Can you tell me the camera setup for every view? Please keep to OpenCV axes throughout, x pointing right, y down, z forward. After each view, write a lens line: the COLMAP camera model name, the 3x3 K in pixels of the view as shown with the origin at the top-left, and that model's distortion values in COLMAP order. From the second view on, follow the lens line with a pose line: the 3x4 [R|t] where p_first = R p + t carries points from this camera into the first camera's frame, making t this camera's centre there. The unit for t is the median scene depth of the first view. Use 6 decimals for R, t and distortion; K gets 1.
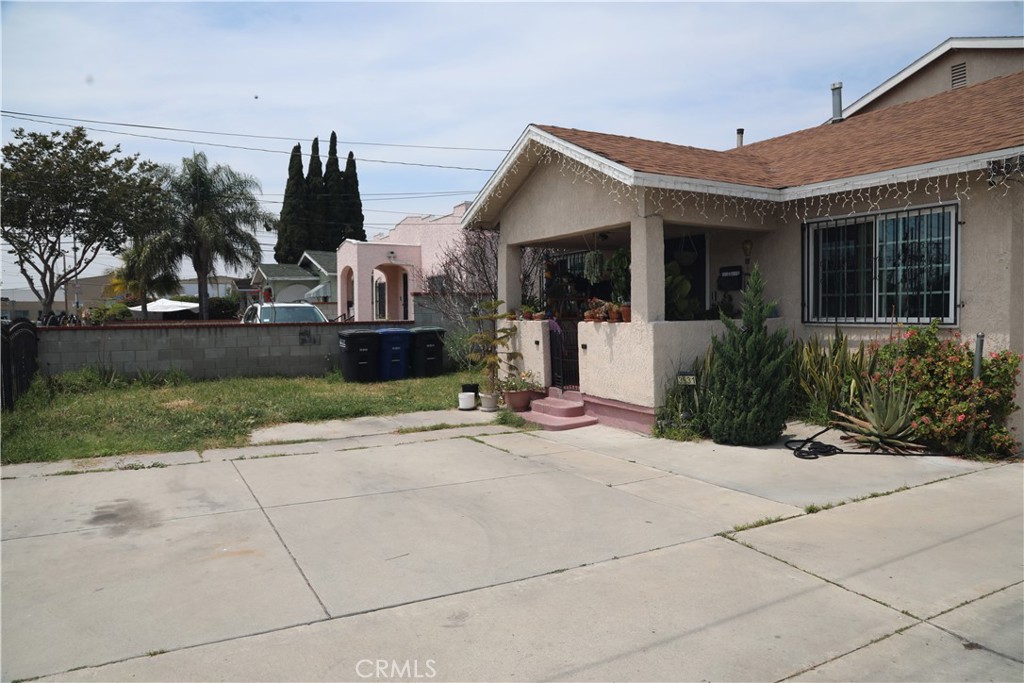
lens RADIAL K [[706.5, 0, 519.6], [0, 706.5, 352.2], [0, 0, 1]] dist [-0.109265, 0.061191]
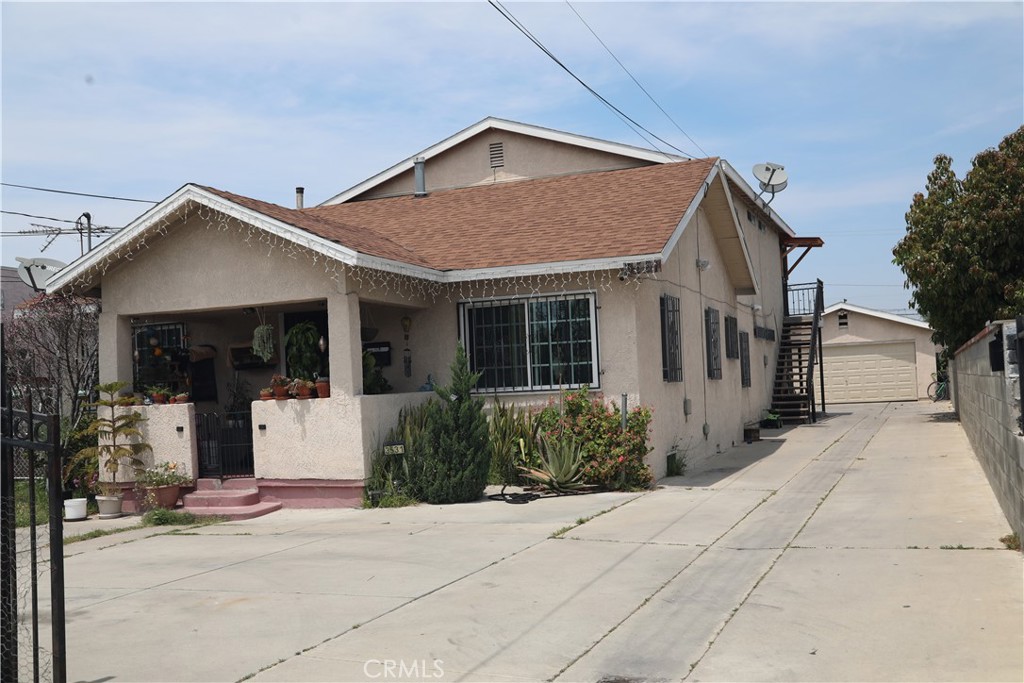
lens RADIAL K [[1043.3, 0, 513.1], [0, 1043.3, 351.7], [0, 0, 1]] dist [0.045331, 0.000000]
pose [[0.764861, 0.002230, 0.644192, -0.626823], [0.071173, 0.993580, -0.087944, 0.043775], [-0.640252, 0.113114, 0.759791, -0.314246]]
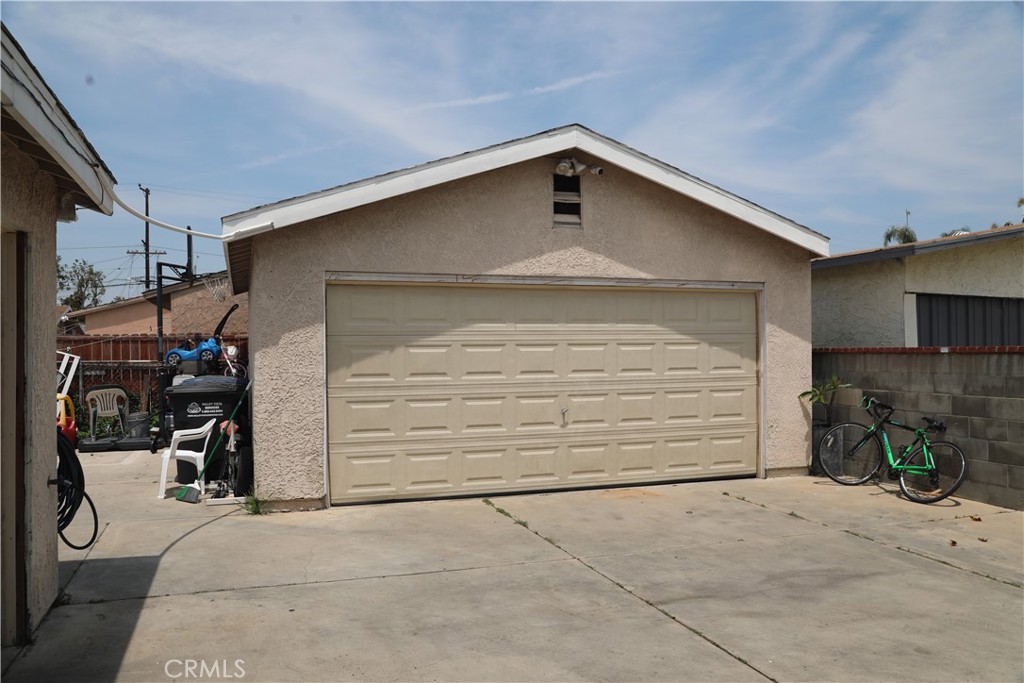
lens RADIAL K [[804.0, 0, 514.7], [0, 804.0, 345.2], [0, 0, 1]] dist [-0.063943, 0.021592]
pose [[0.160029, 0.025823, 0.986775, 2.481102], [0.059710, 0.997574, -0.035789, -0.180727], [-0.985305, 0.064648, 0.158098, 2.172731]]
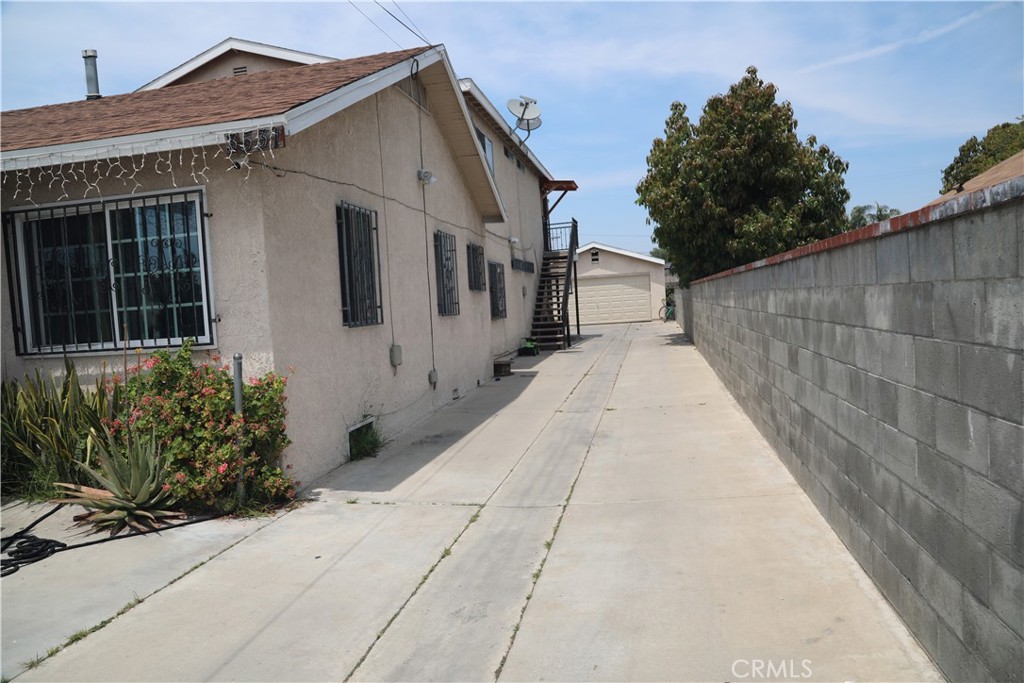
lens RADIAL K [[706.5, 0, 517.5], [0, 706.5, 340.1], [0, 0, 1]] dist [-0.109265, 0.061191]
pose [[0.627510, -0.066824, 0.775736, 0.214128], [0.097898, 0.995175, 0.006535, -0.014516], [-0.772430, 0.071842, 0.631024, 0.202152]]
